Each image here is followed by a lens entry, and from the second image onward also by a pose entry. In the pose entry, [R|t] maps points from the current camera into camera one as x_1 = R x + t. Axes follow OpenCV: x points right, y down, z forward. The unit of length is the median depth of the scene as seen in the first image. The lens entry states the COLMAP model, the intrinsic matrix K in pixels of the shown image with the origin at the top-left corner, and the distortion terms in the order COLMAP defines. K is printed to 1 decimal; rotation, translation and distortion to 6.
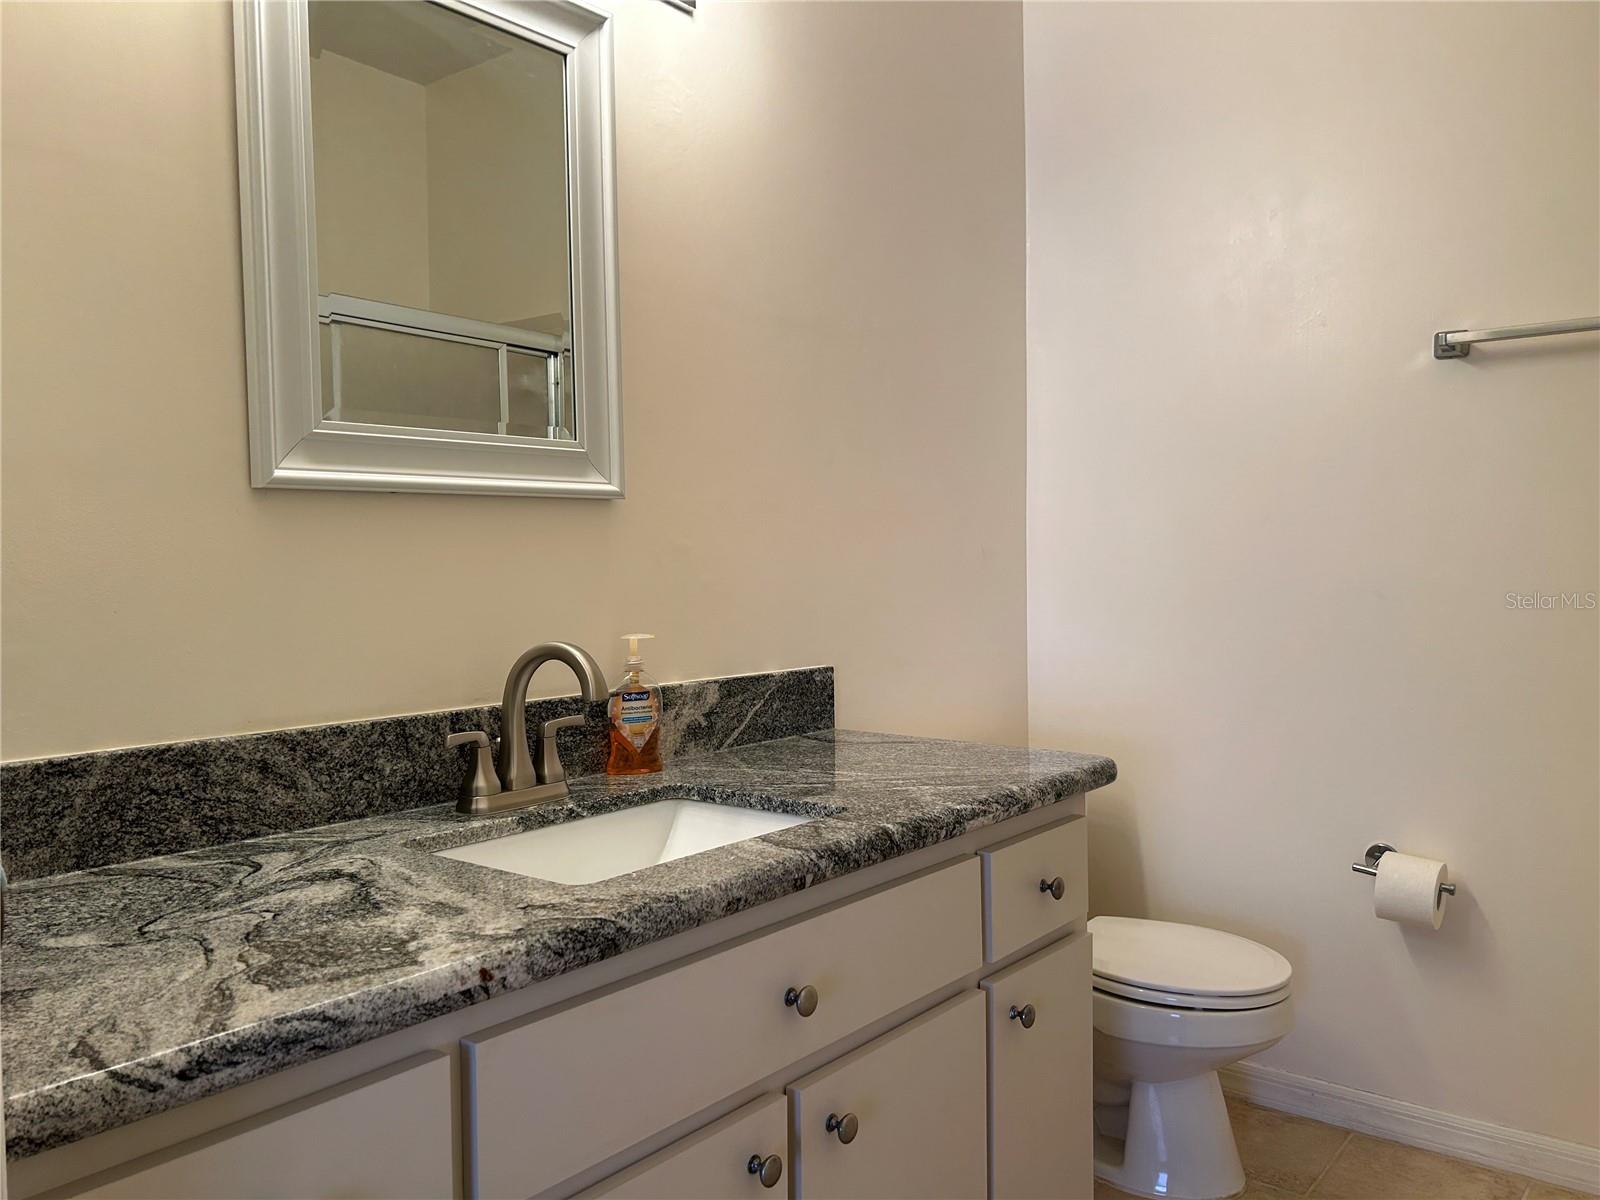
lens RADIAL K [[1252.0, 0, 800.0], [0, 1252.0, 600.0], [0, 0, 1]] dist [0.008996, 0.000162]
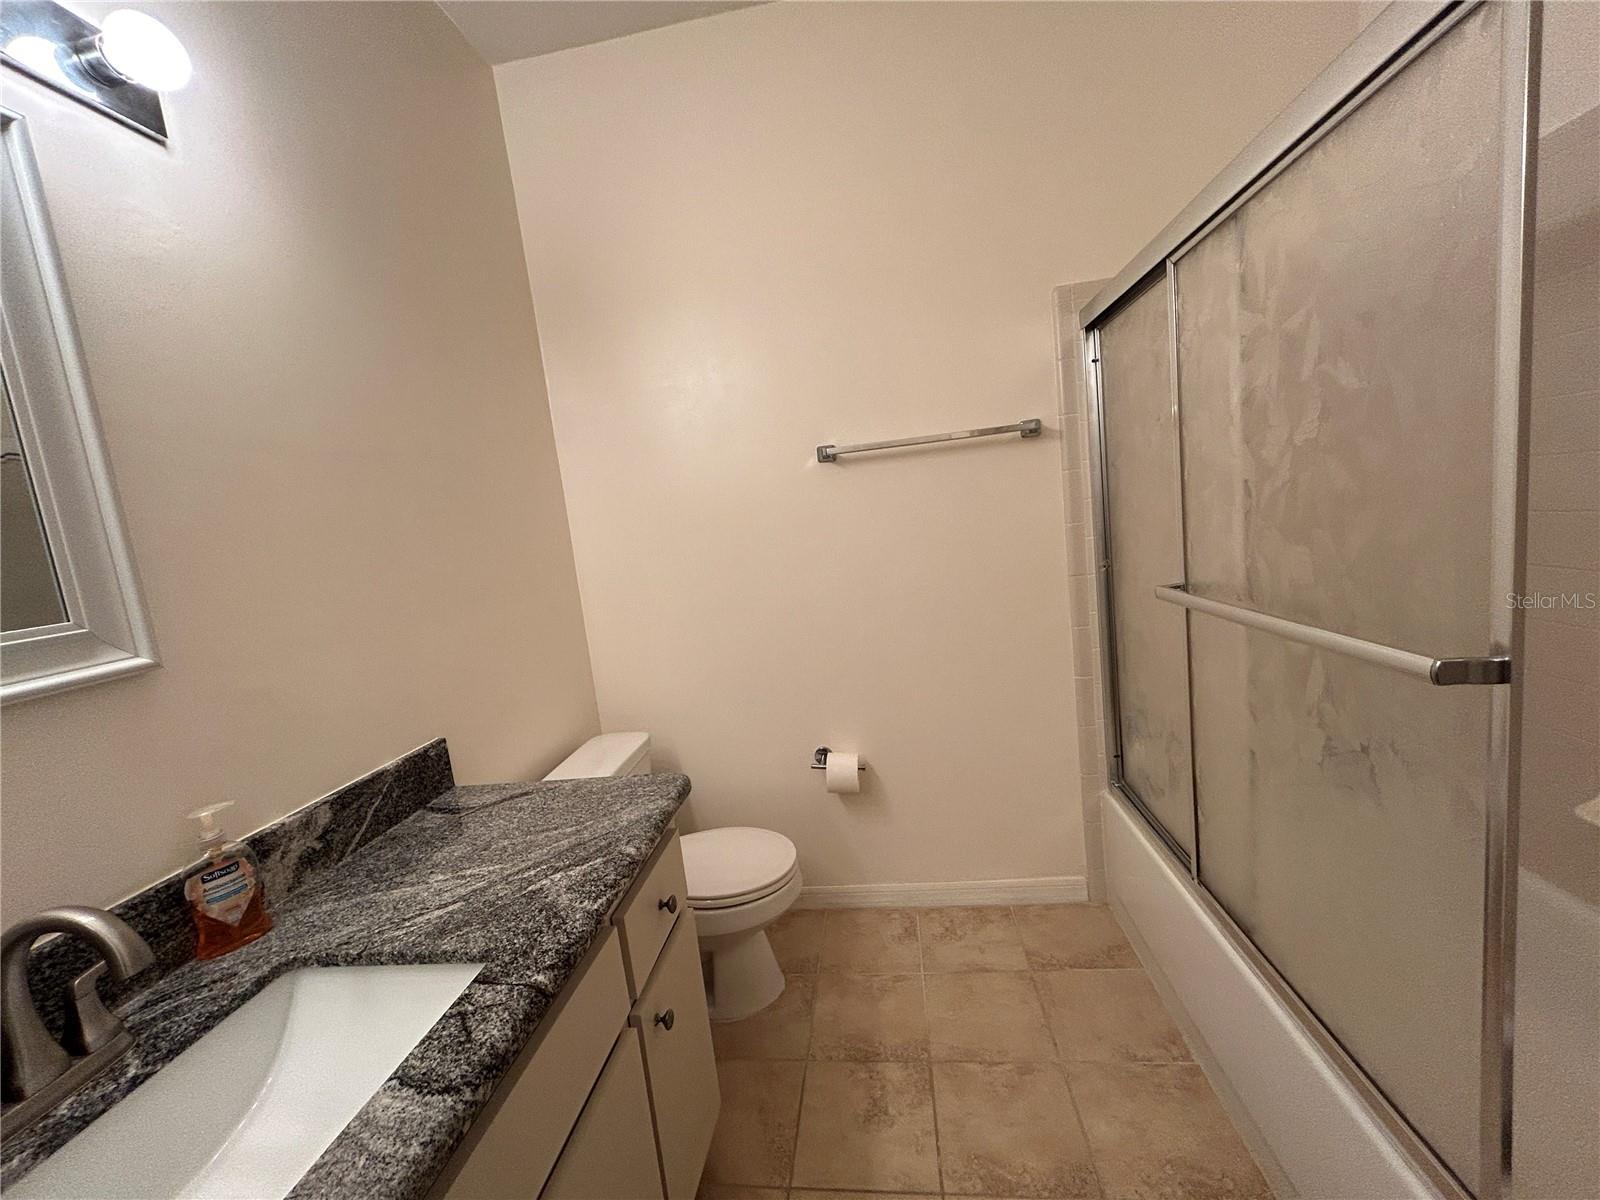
lens RADIAL K [[634.5, 0, 800.0], [0, 634.5, 600.0], [0, 0, 1]] dist [0.022445, -0.005905]
pose [[0.842759, -0.156135, 0.515150, 0.020301], [0.113161, 0.987012, 0.114024, -0.126291], [-0.526262, -0.037799, 0.849482, 0.323737]]
